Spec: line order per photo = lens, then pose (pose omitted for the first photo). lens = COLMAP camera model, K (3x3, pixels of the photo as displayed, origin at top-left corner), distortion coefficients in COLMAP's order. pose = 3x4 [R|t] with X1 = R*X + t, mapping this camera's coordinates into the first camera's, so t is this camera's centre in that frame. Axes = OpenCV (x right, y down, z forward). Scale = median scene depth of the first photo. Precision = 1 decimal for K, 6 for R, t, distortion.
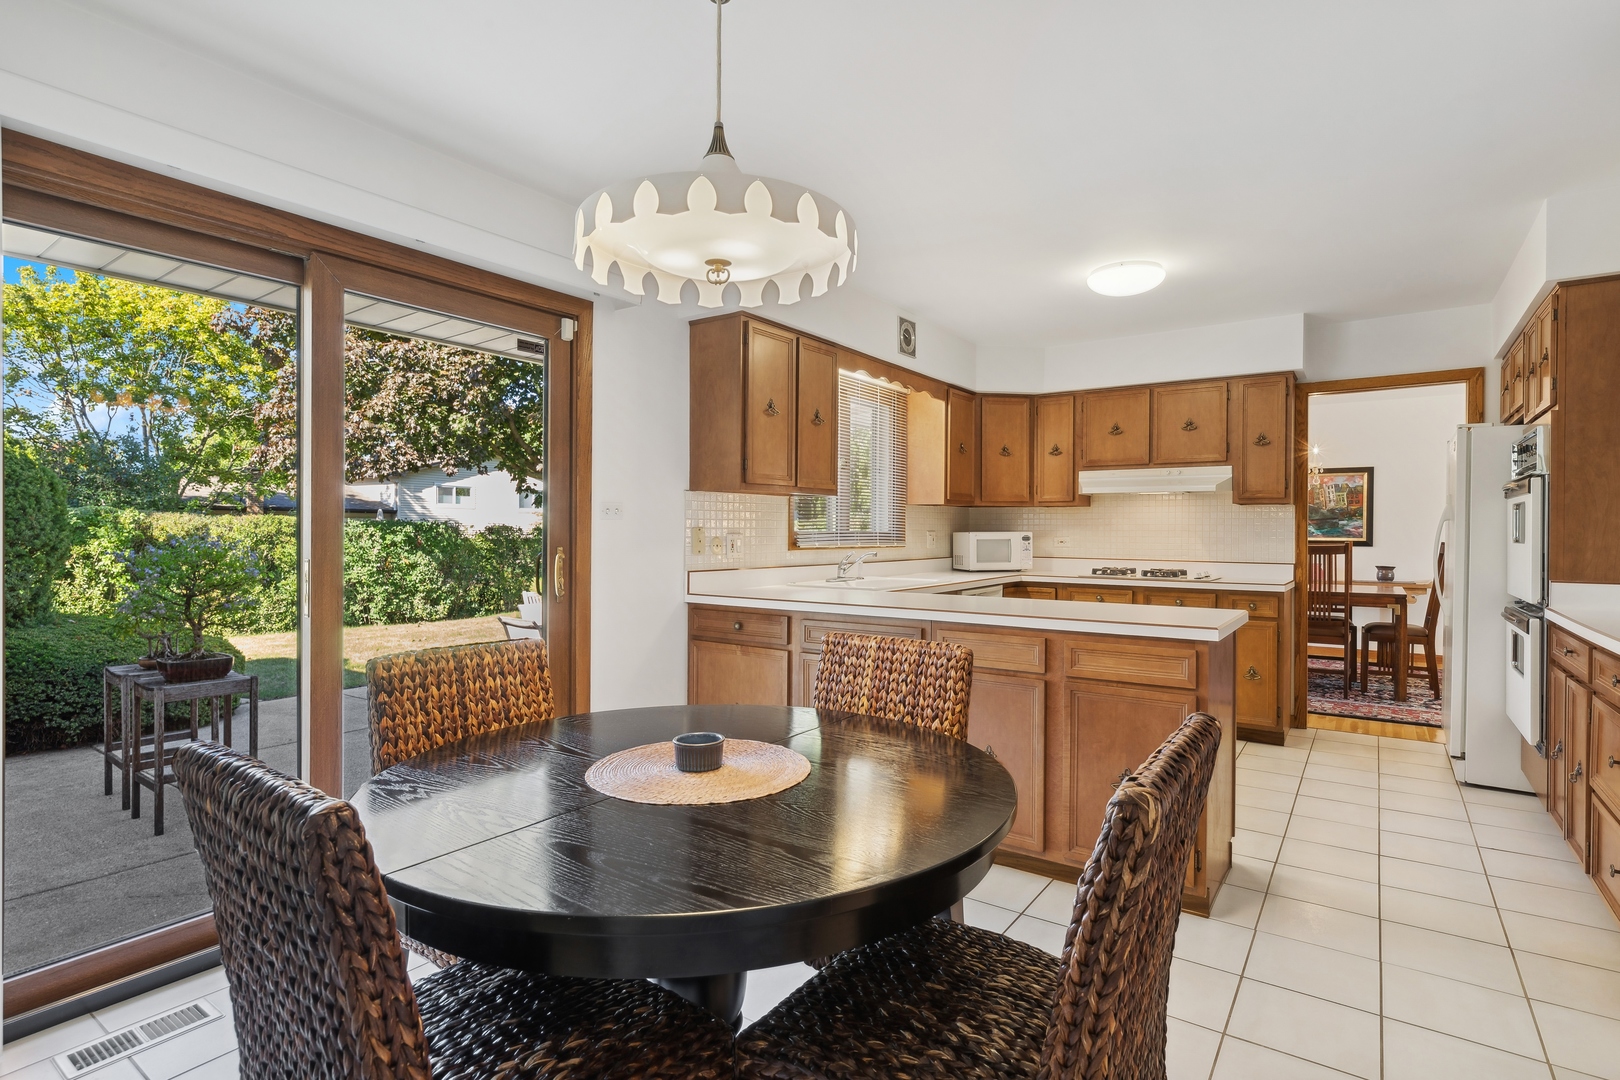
lens RADIAL K [[790.8, 0, 812.0], [0, 790.8, 536.3], [0, 0, 1]] dist [-0.000097, 0.000475]
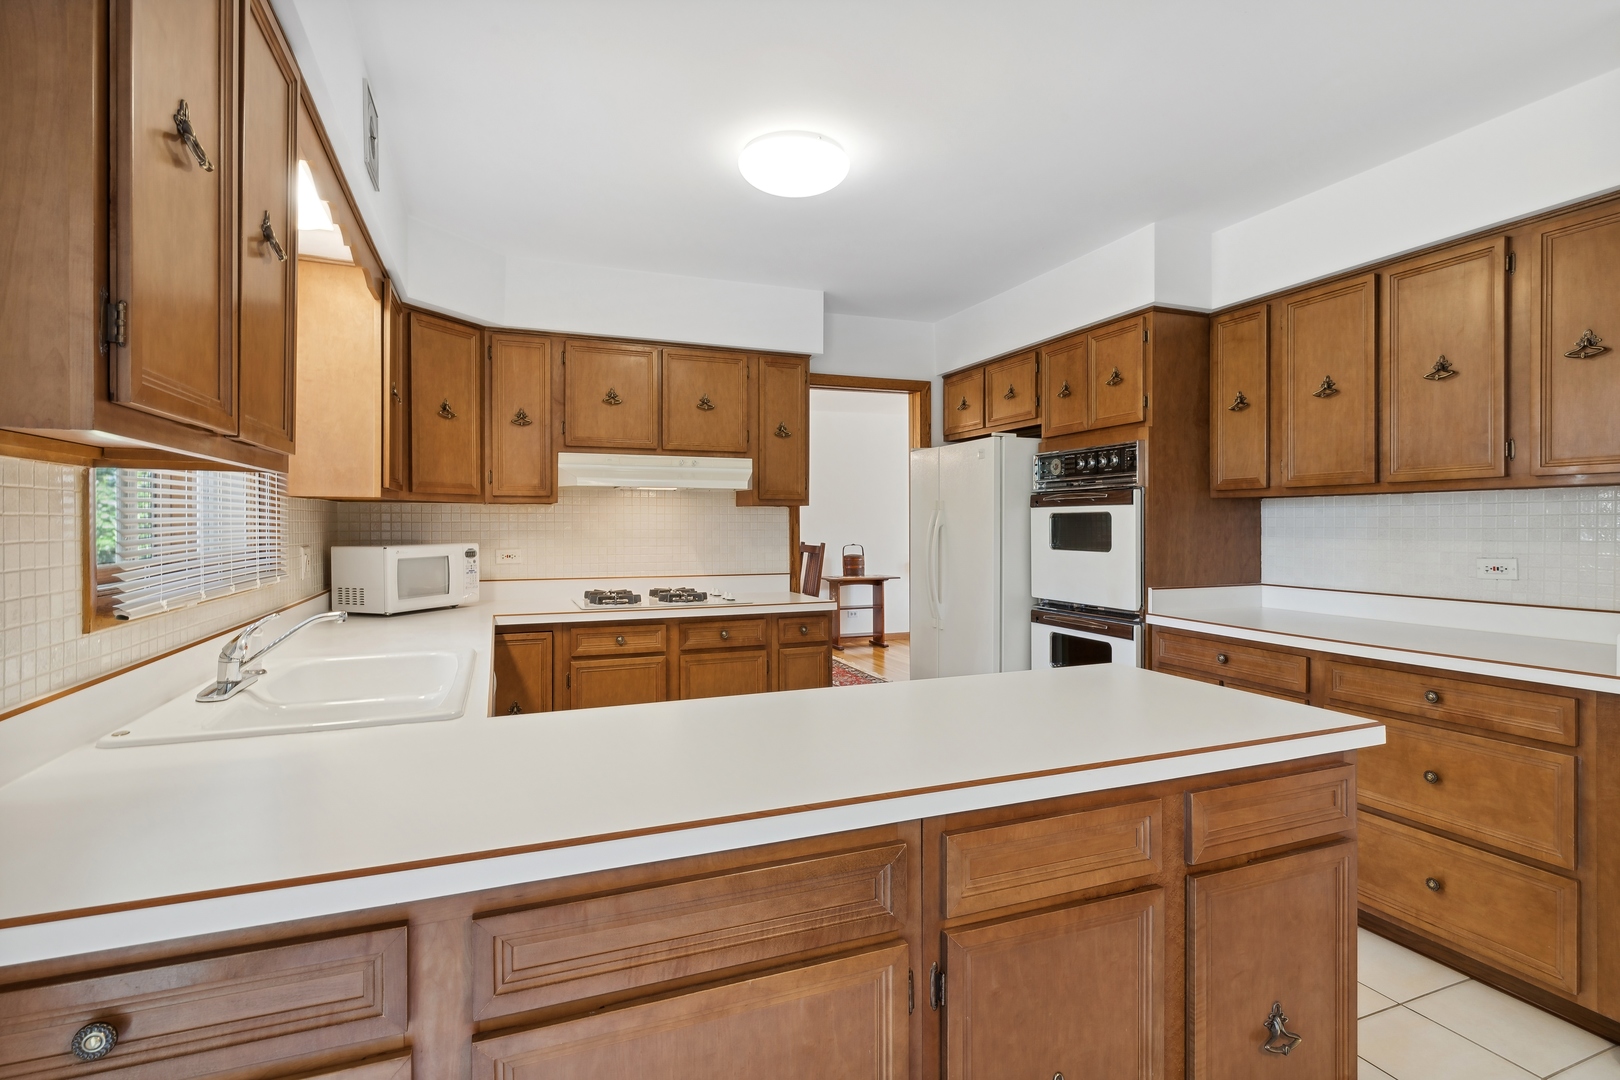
lens RADIAL K [[790.8, 0, 806.8], [0, 790.8, 526.2], [0, 0, 1]] dist [-0.000097, 0.000475]
pose [[0.547938, -0.006766, 0.836492, -0.101460], [0.009451, 0.999954, 0.001897, -0.017248], [-0.836465, 0.006866, 0.547977, 0.419117]]
